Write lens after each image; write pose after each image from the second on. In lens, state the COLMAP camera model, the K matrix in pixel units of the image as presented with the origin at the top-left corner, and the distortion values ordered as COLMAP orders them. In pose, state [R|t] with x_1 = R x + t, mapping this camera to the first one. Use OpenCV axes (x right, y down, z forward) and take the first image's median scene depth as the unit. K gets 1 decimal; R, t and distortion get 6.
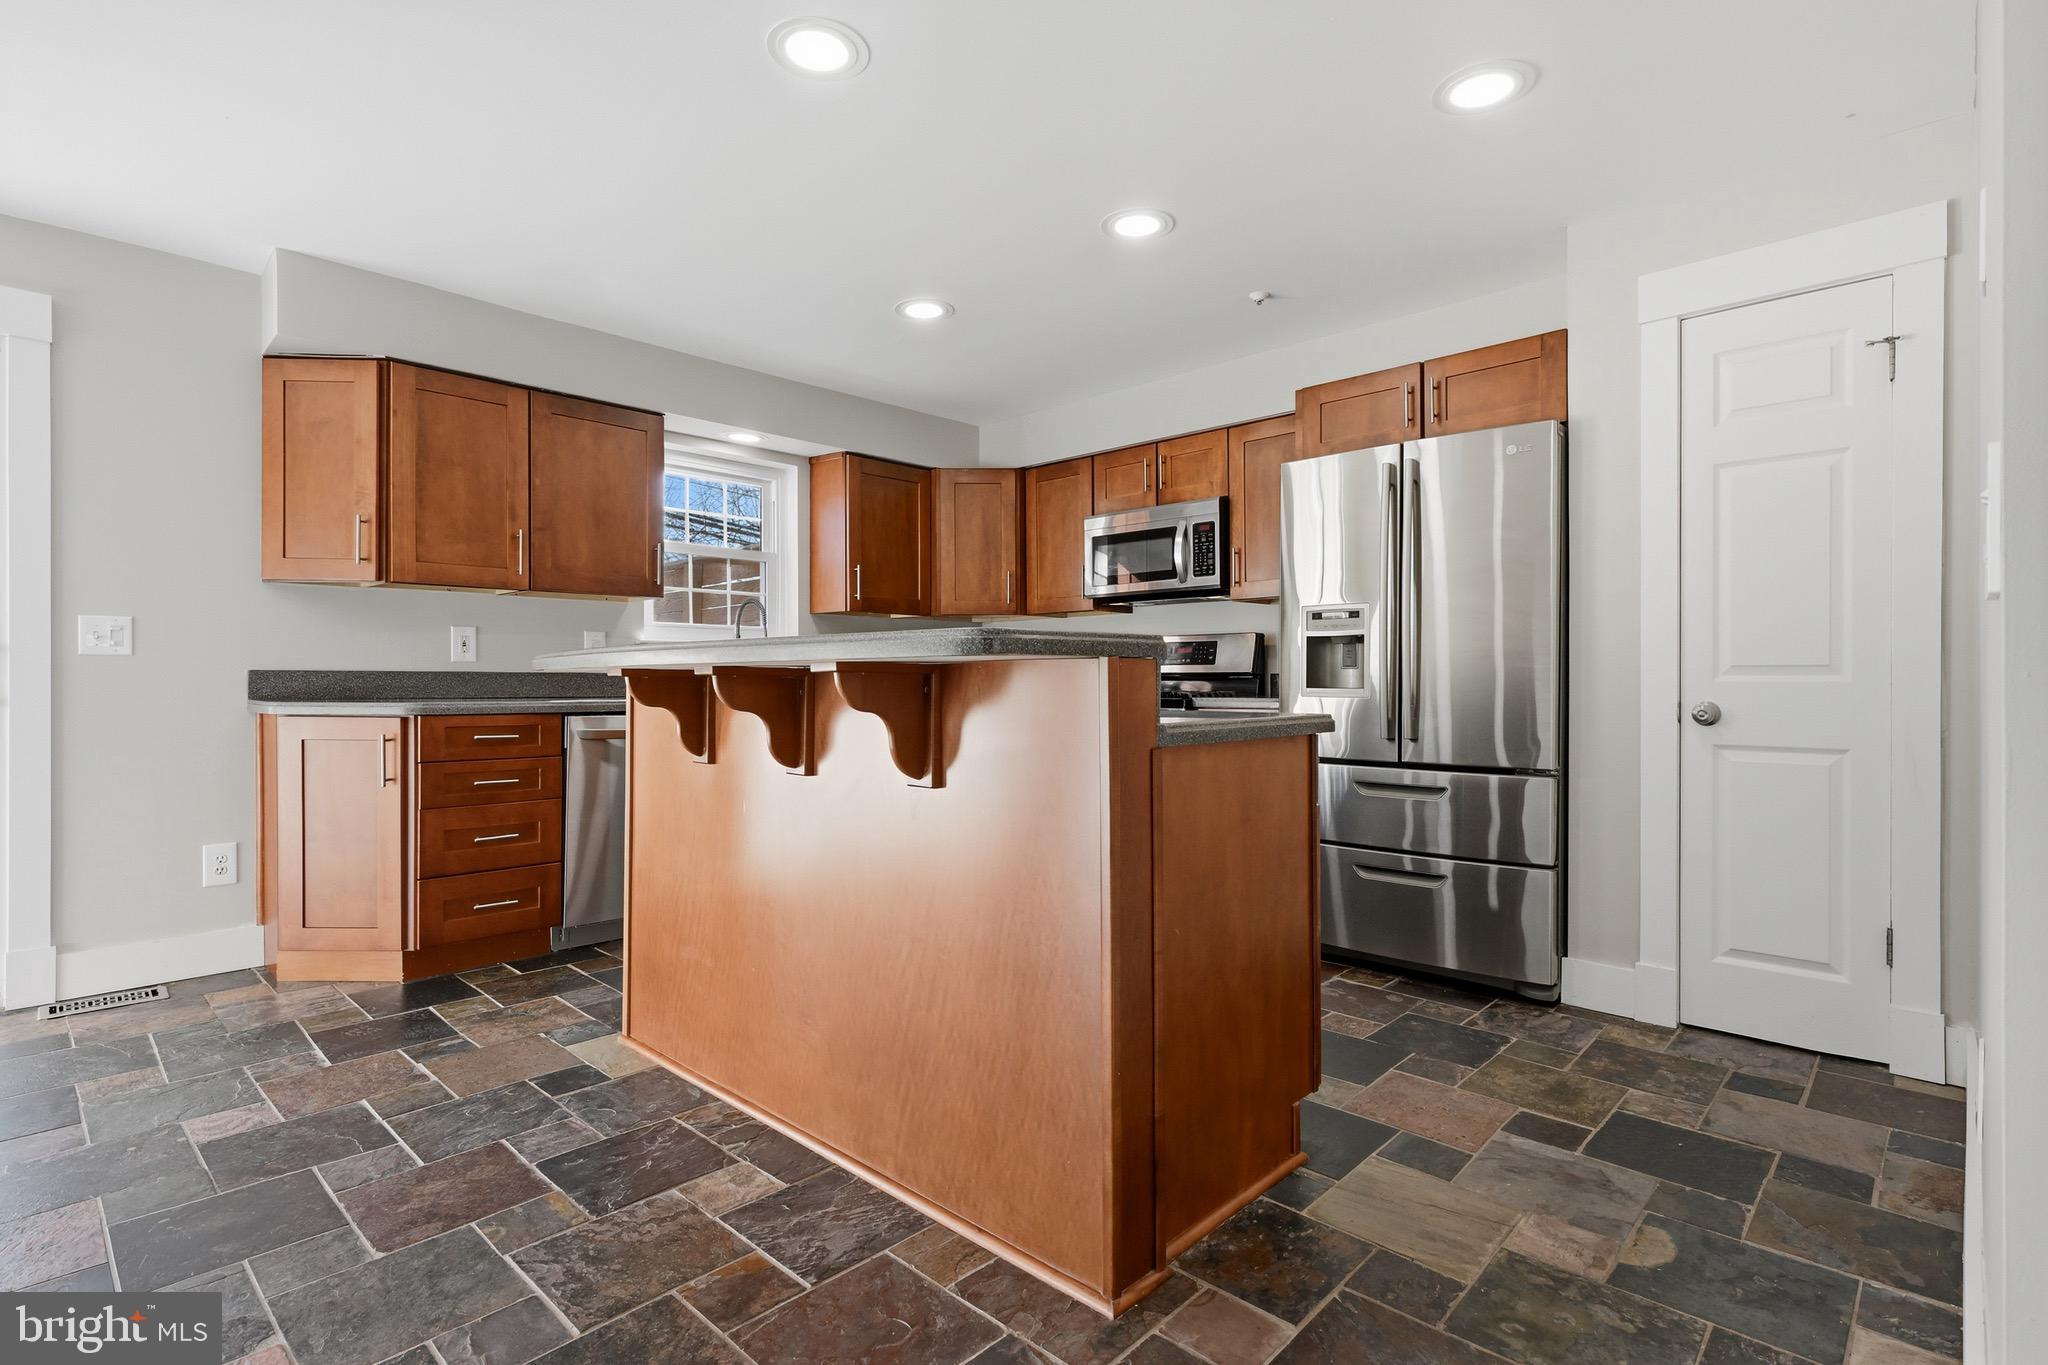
lens RADIAL K [[981.4, 0, 1024.0], [0, 981.4, 682.5], [0, 0, 1]] dist [0.002392, 0.000326]
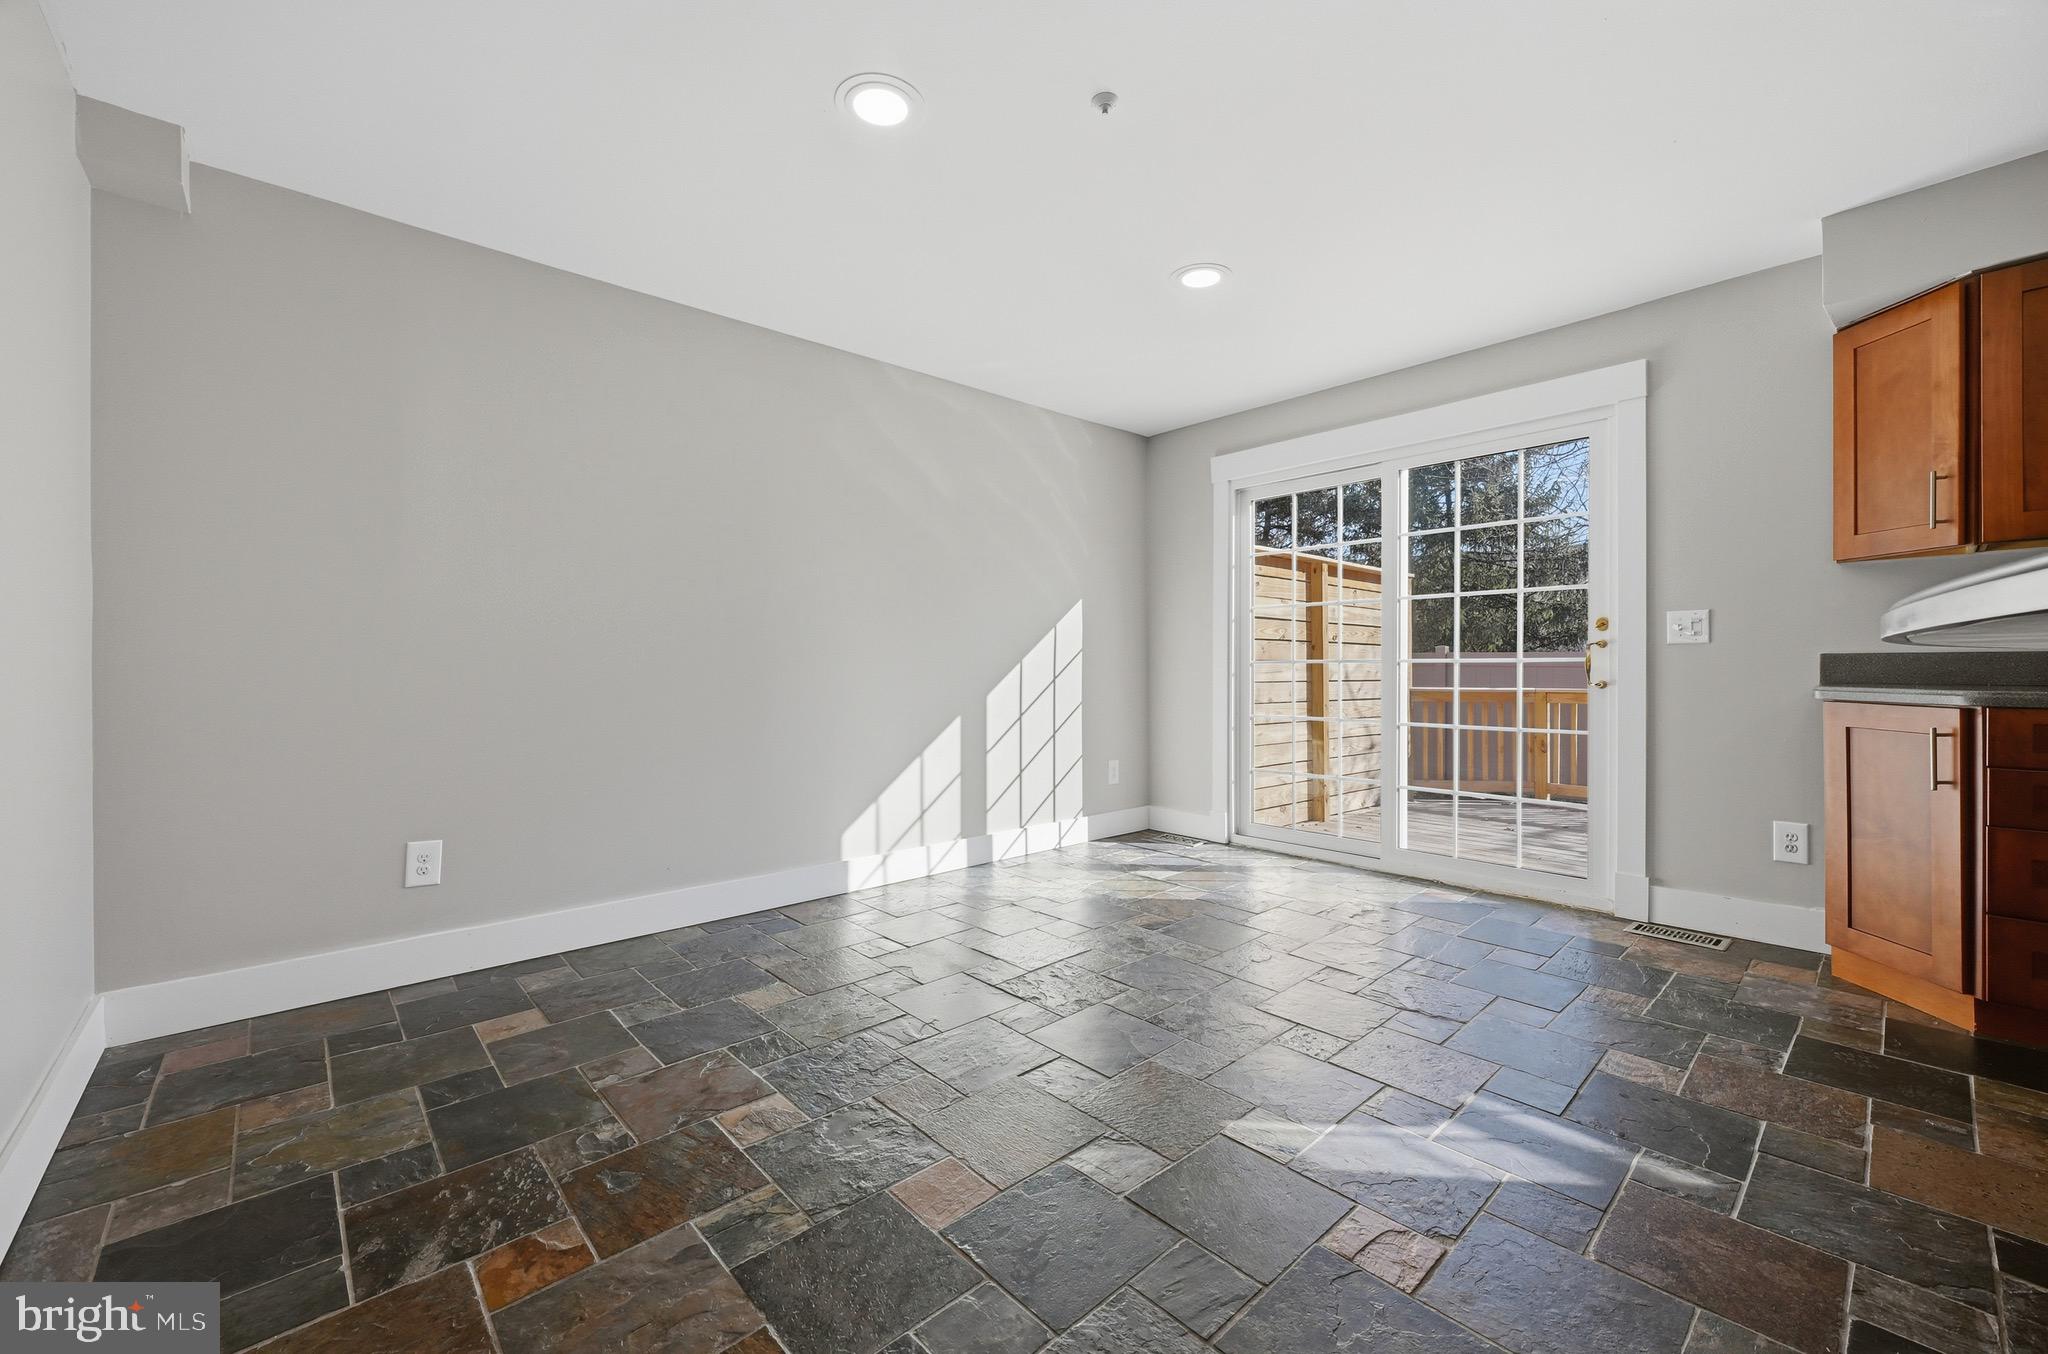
lens RADIAL K [[815.7, 0, 1026.9], [0, 815.7, 669.4], [0, 0, 1]] dist [-0.000057, 0.000080]
pose [[-0.076404, 0.001085, -0.997076, 0.103570], [0.003269, 0.999994, 0.000838, -0.000073], [0.997072, -0.003196, -0.076407, 0.277801]]
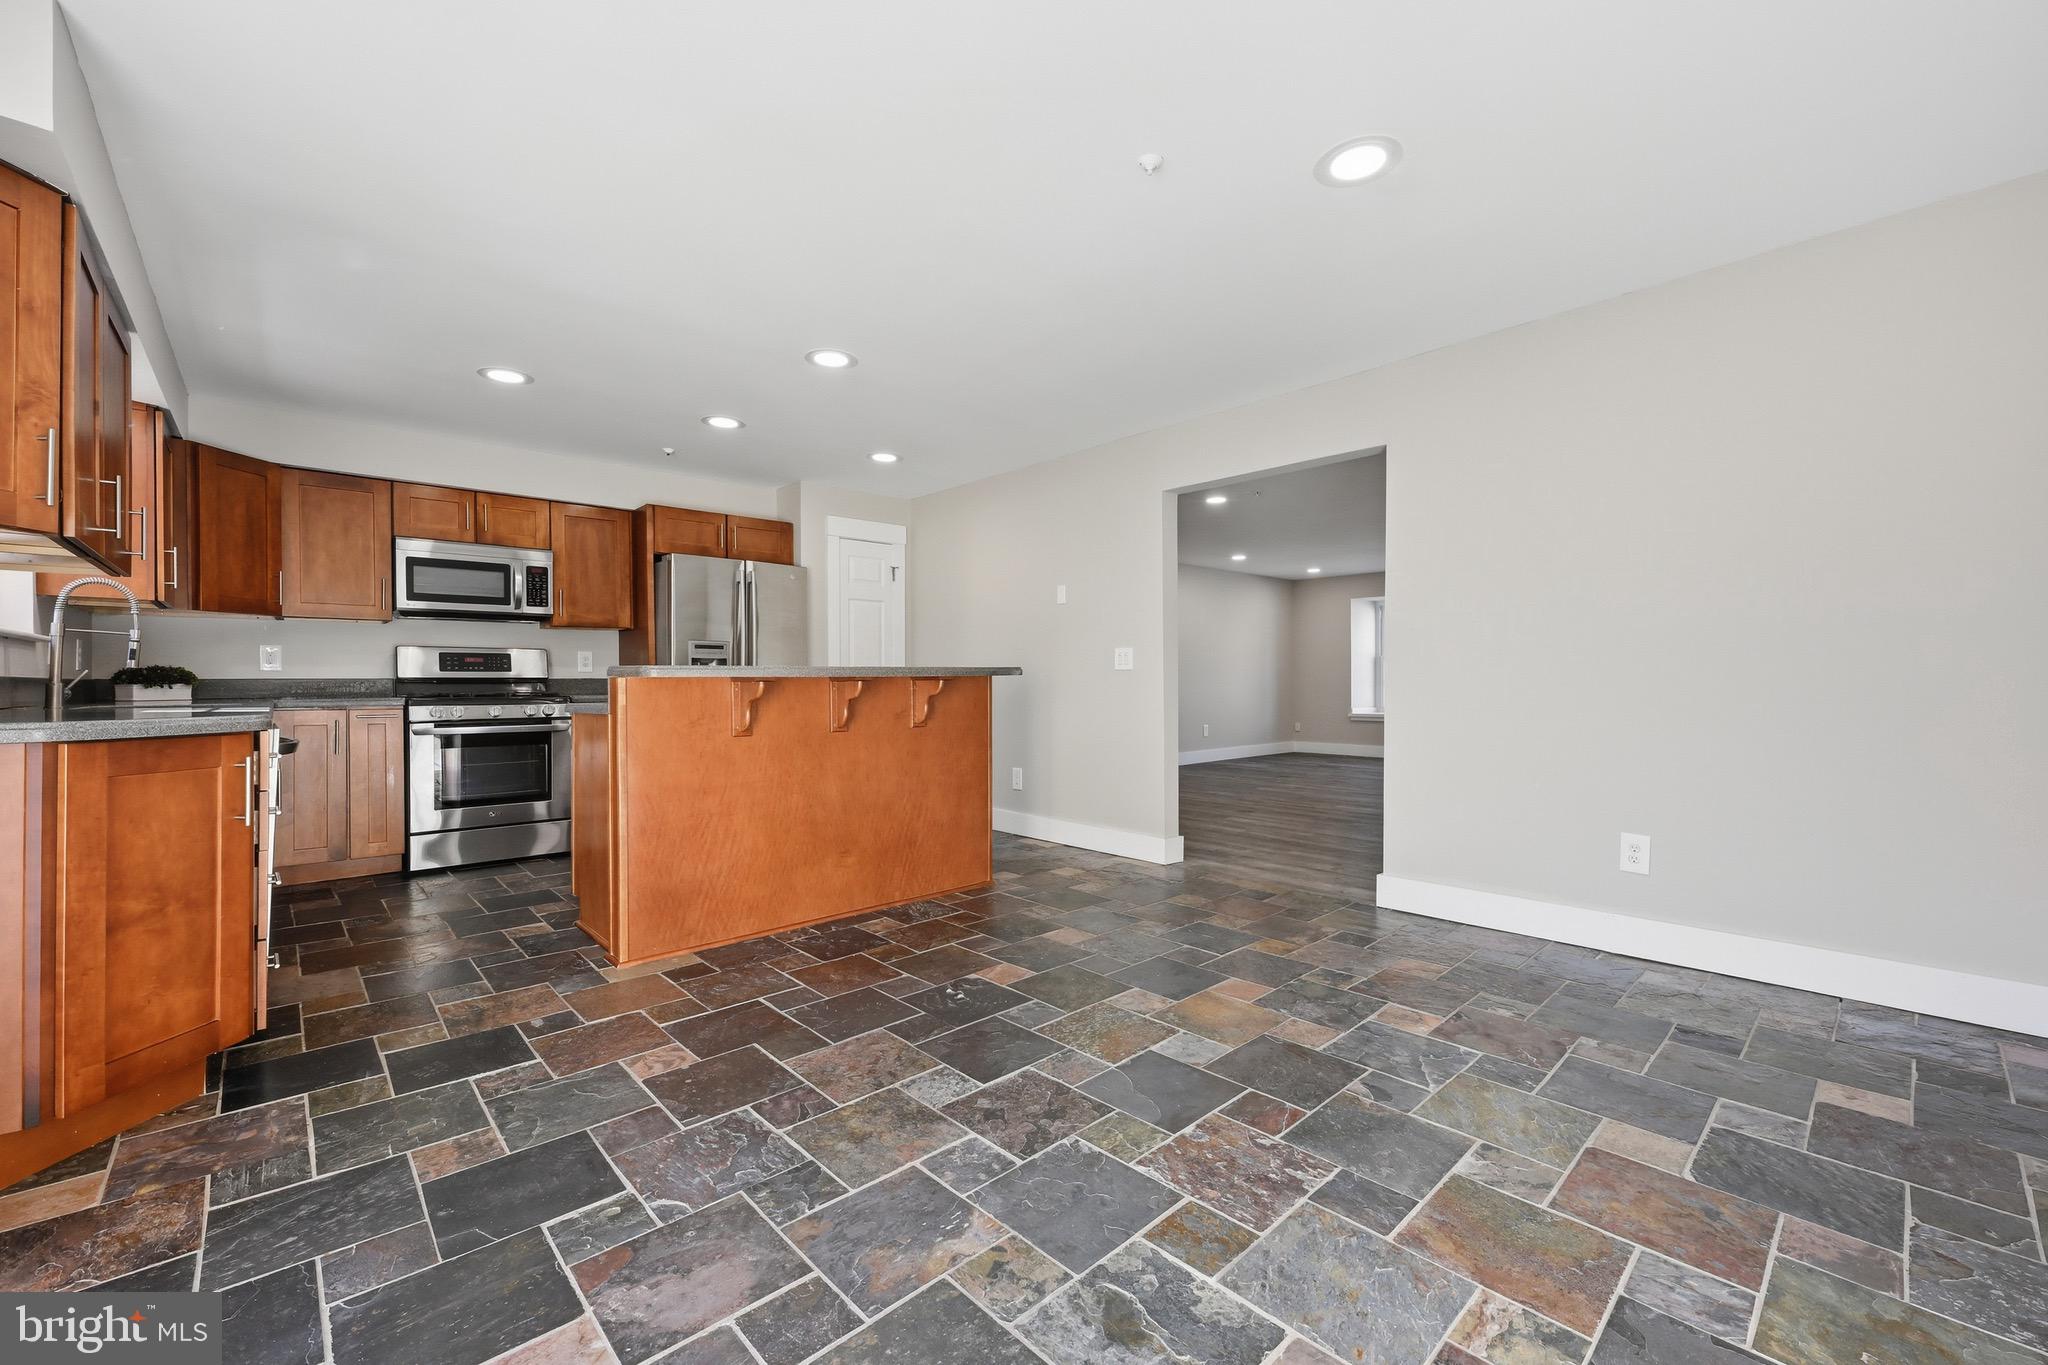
lens RADIAL K [[818.6, 0, 1024.0], [0, 818.6, 682.5], [0, 0, 1]] dist [-0.000199, -0.000039]
pose [[0.070356, -0.002524, 0.997519, -1.240560], [0.003988, 0.999990, 0.002249, -0.004143], [-0.997514, 0.003820, 0.070366, 0.351073]]
